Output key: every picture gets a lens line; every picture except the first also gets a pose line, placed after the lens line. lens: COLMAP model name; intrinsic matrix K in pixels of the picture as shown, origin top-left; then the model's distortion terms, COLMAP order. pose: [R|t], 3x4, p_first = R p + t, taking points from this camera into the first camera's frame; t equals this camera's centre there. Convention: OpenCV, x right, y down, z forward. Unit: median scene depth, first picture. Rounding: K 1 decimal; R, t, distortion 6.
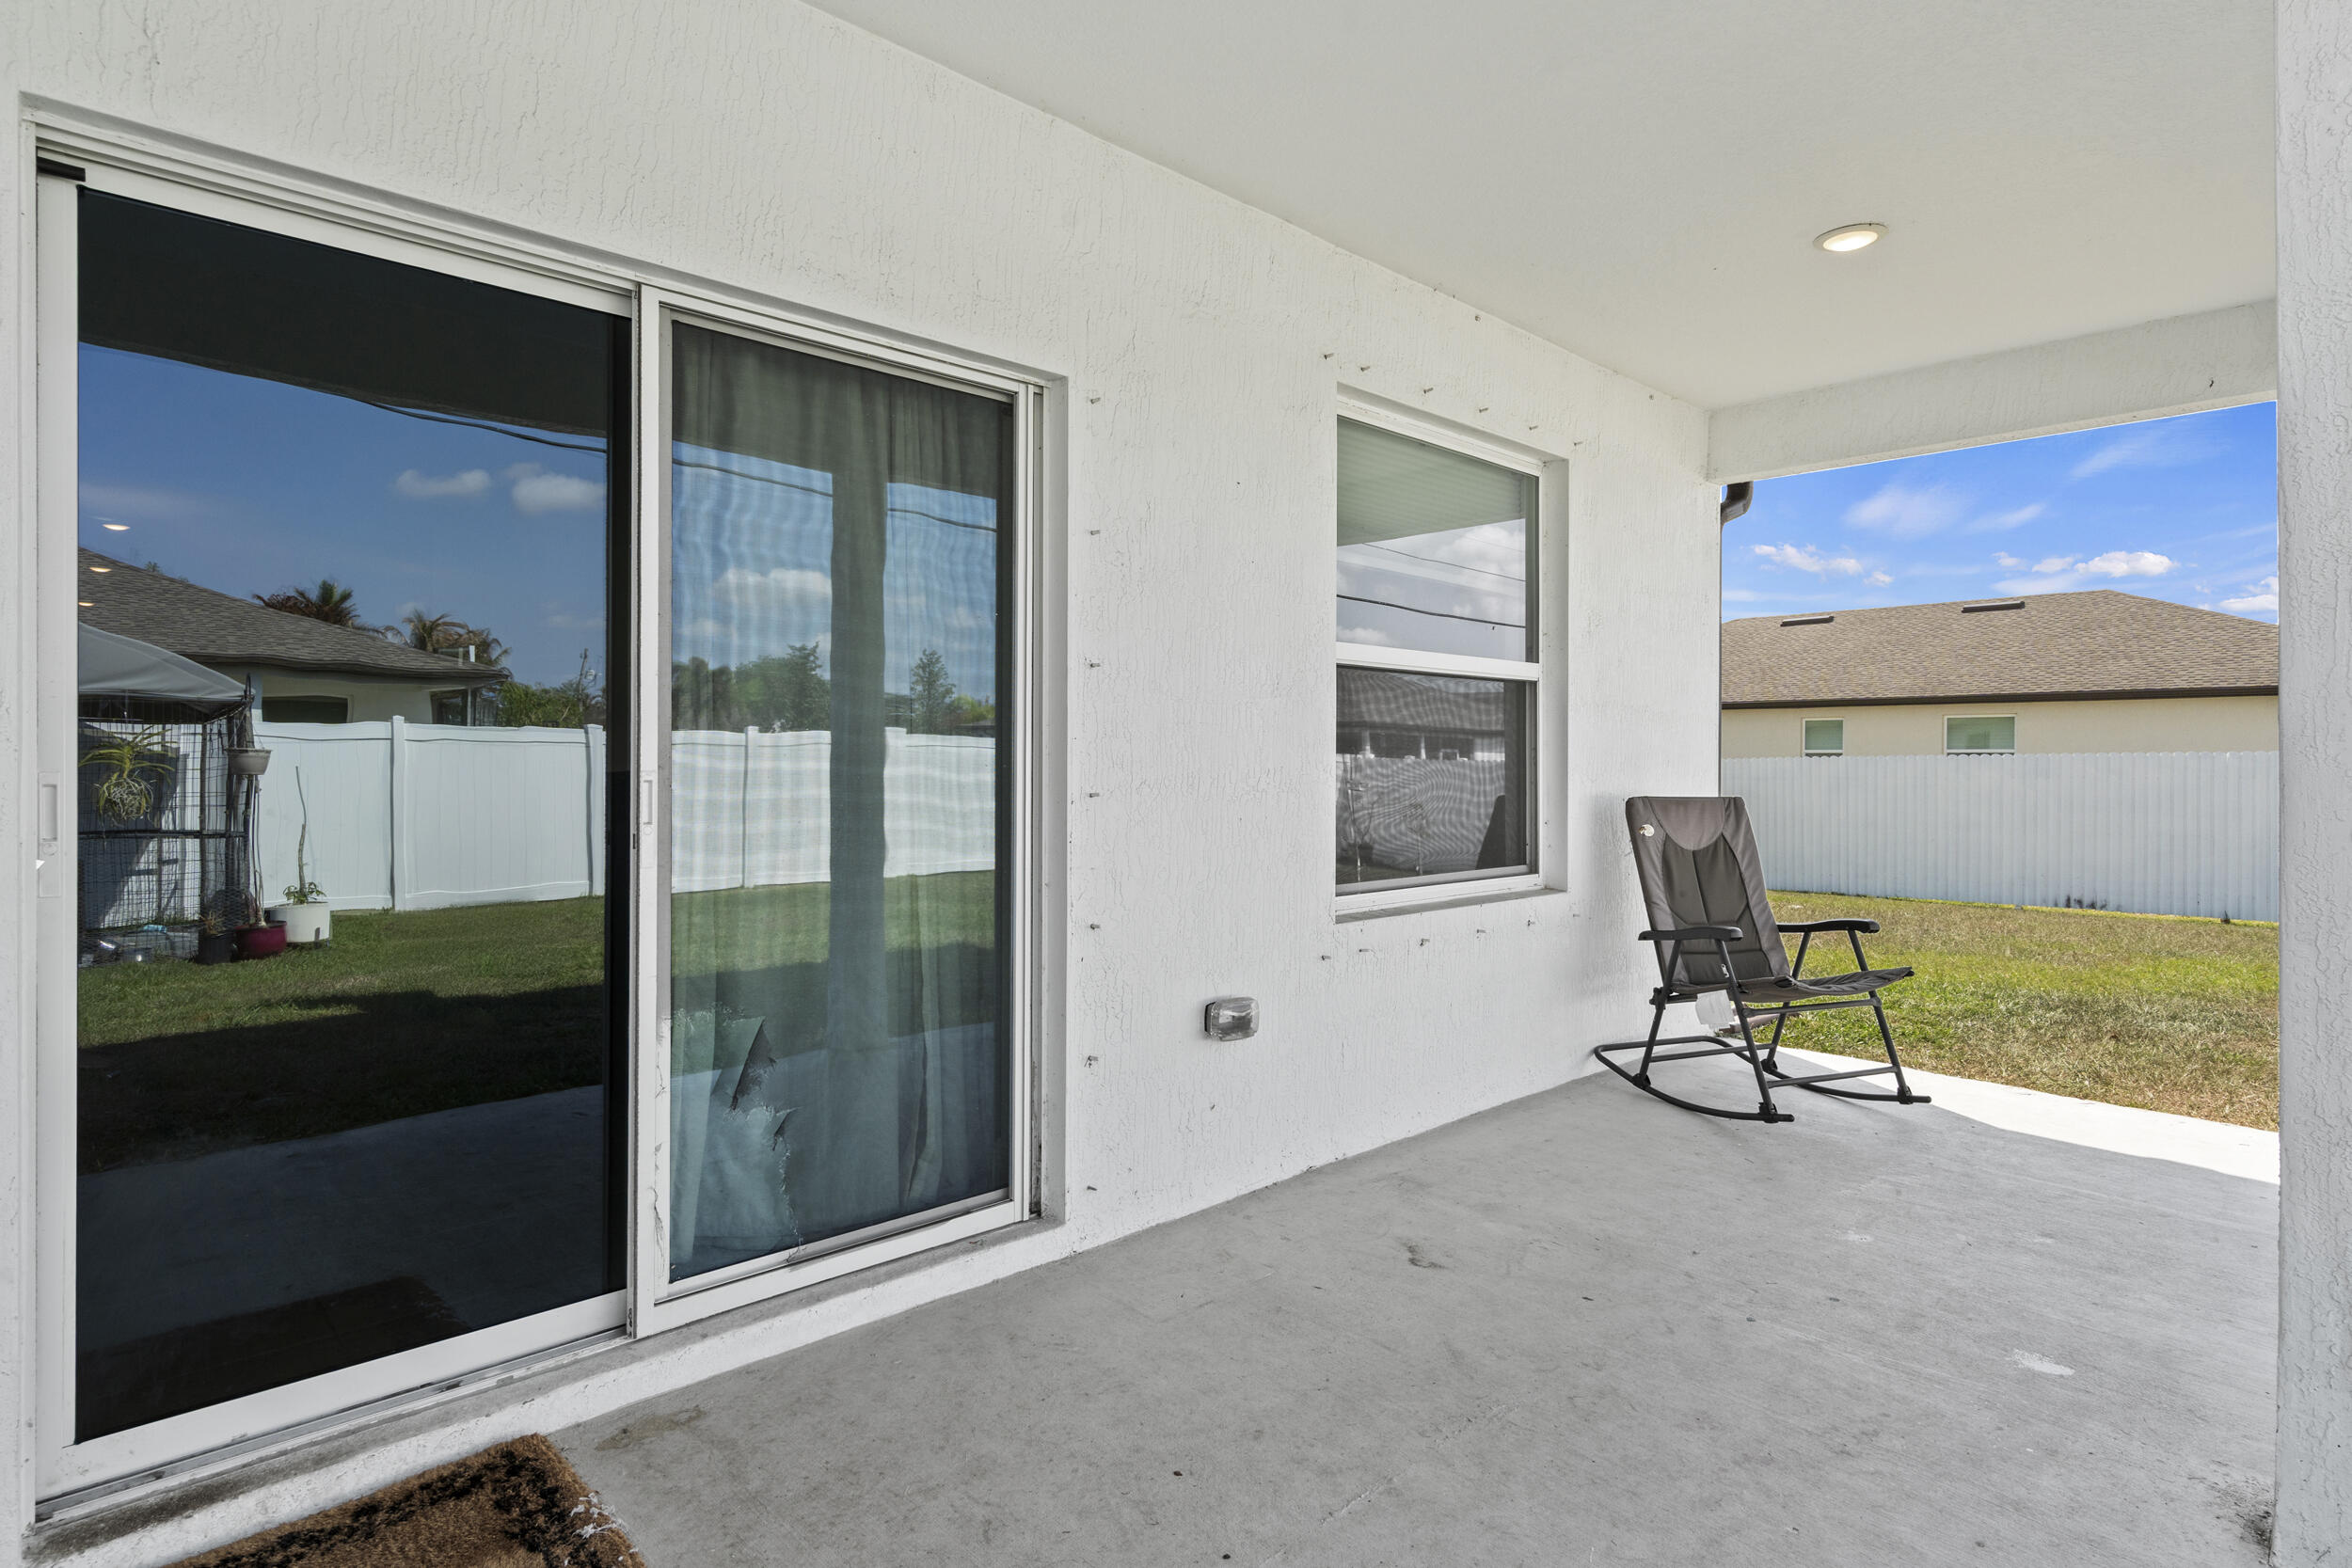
lens RADIAL K [[1207.9, 0, 1161.7], [0, 1207.9, 768.1], [0, 0, 1]] dist [0.002804, -0.001145]
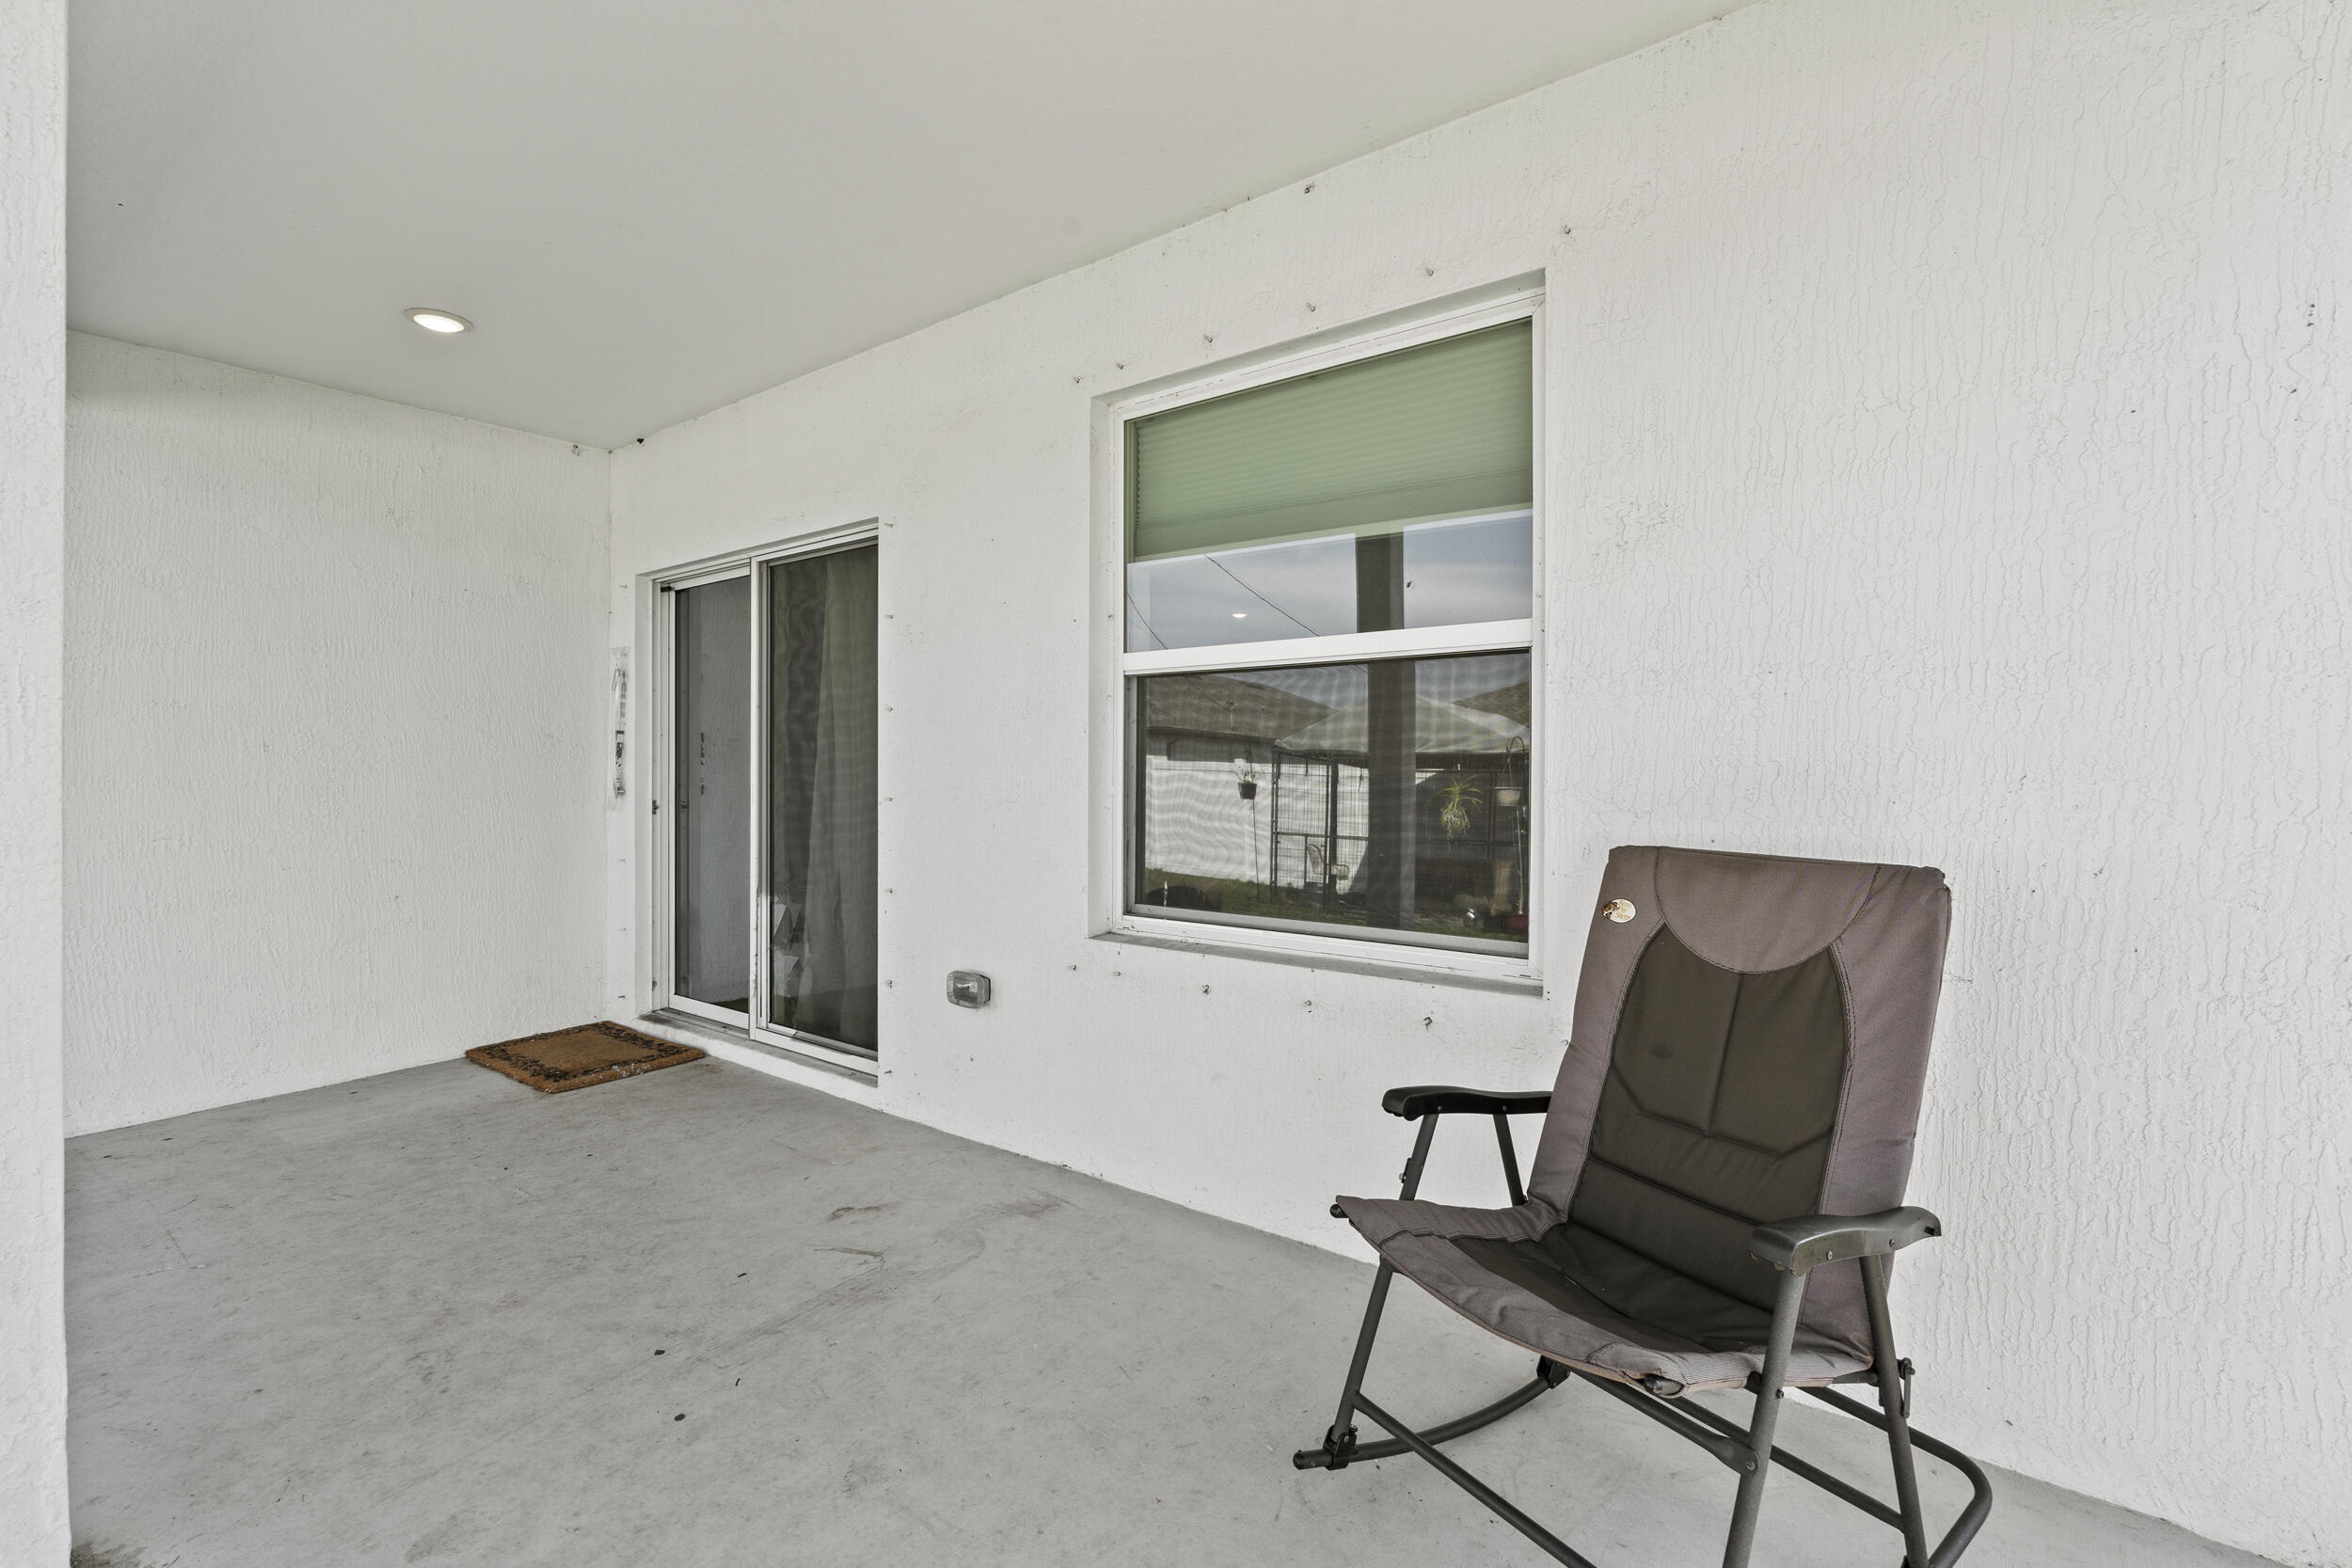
lens RADIAL K [[1047.5, 0, 1179.2], [0, 1047.5, 773.6], [0, 0, 1]] dist [-0.000588, 0.000995]
pose [[0.176740, 0.000402, -0.984257, 1.235938], [-0.004635, 0.999989, -0.000424, -0.009640], [0.984247, 0.004637, 0.176740, 1.120815]]
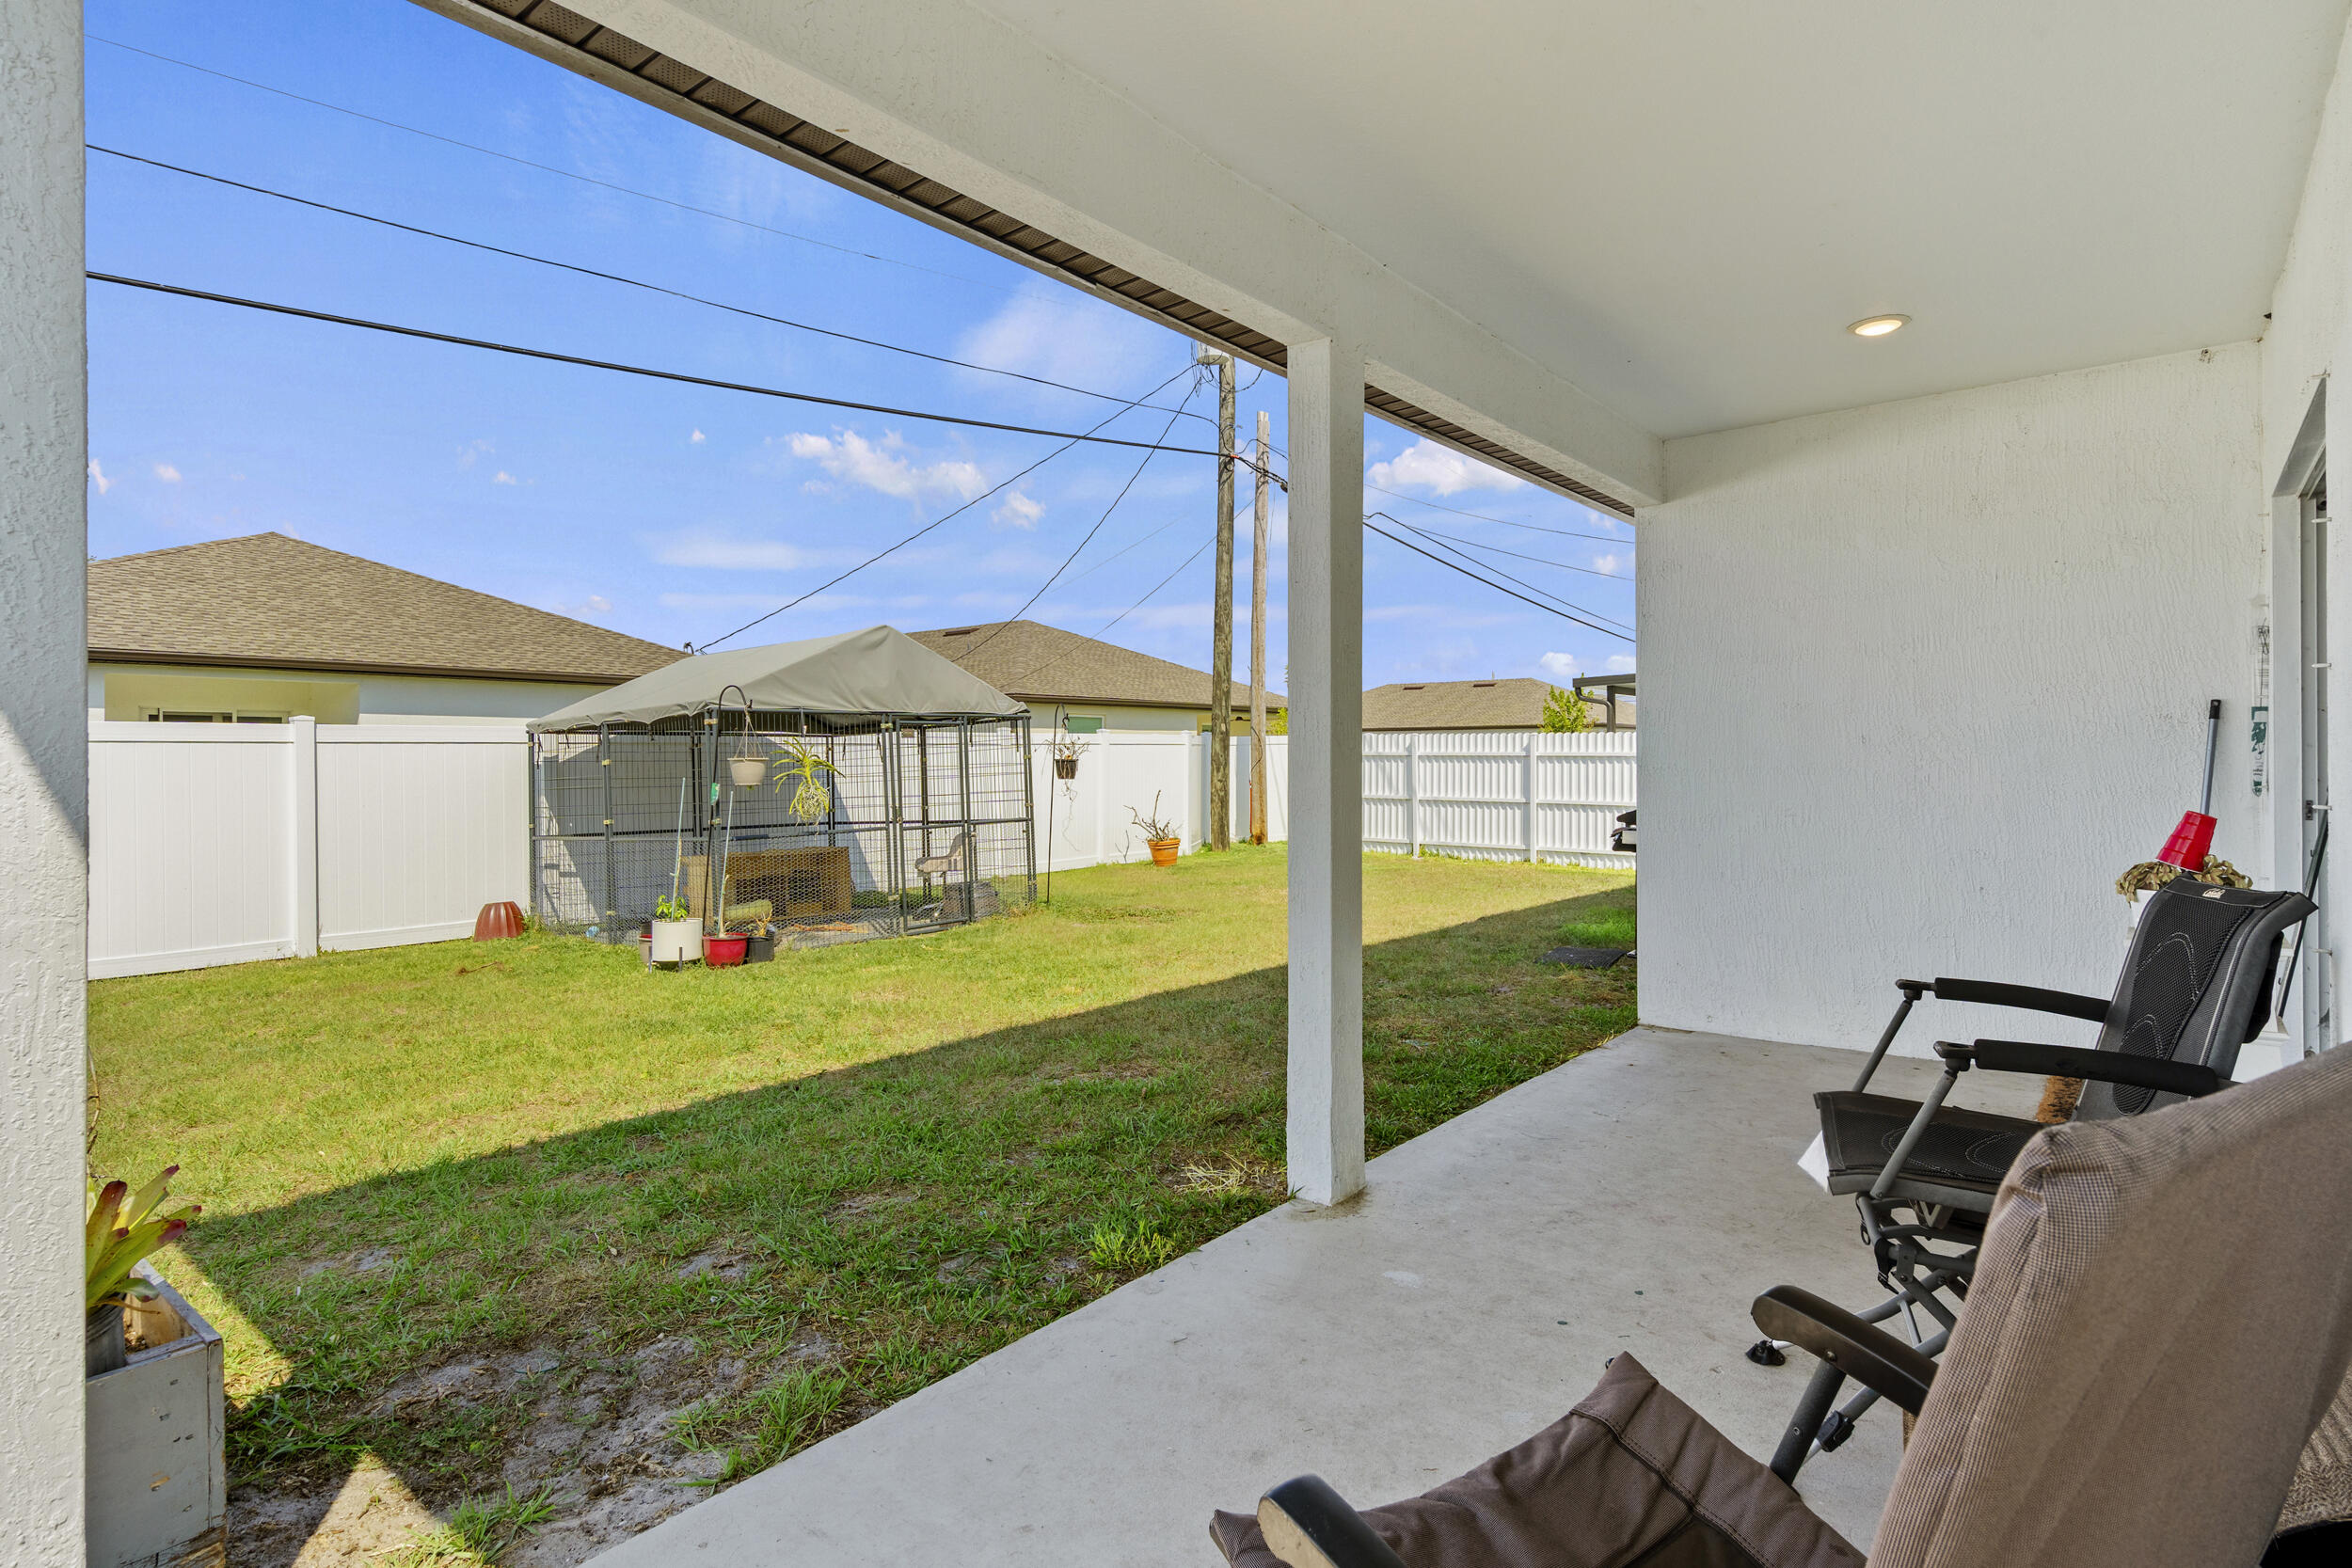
lens RADIAL K [[1195.6, 0, 1191.0], [0, 1195.6, 771.9], [0, 0, 1]] dist [-0.002215, -0.000487]
pose [[-0.987836, -0.002109, -0.155483, 0.921462], [-0.003694, 0.999944, 0.009906, -0.005644], [0.155454, 0.010360, -0.987789, 1.744856]]
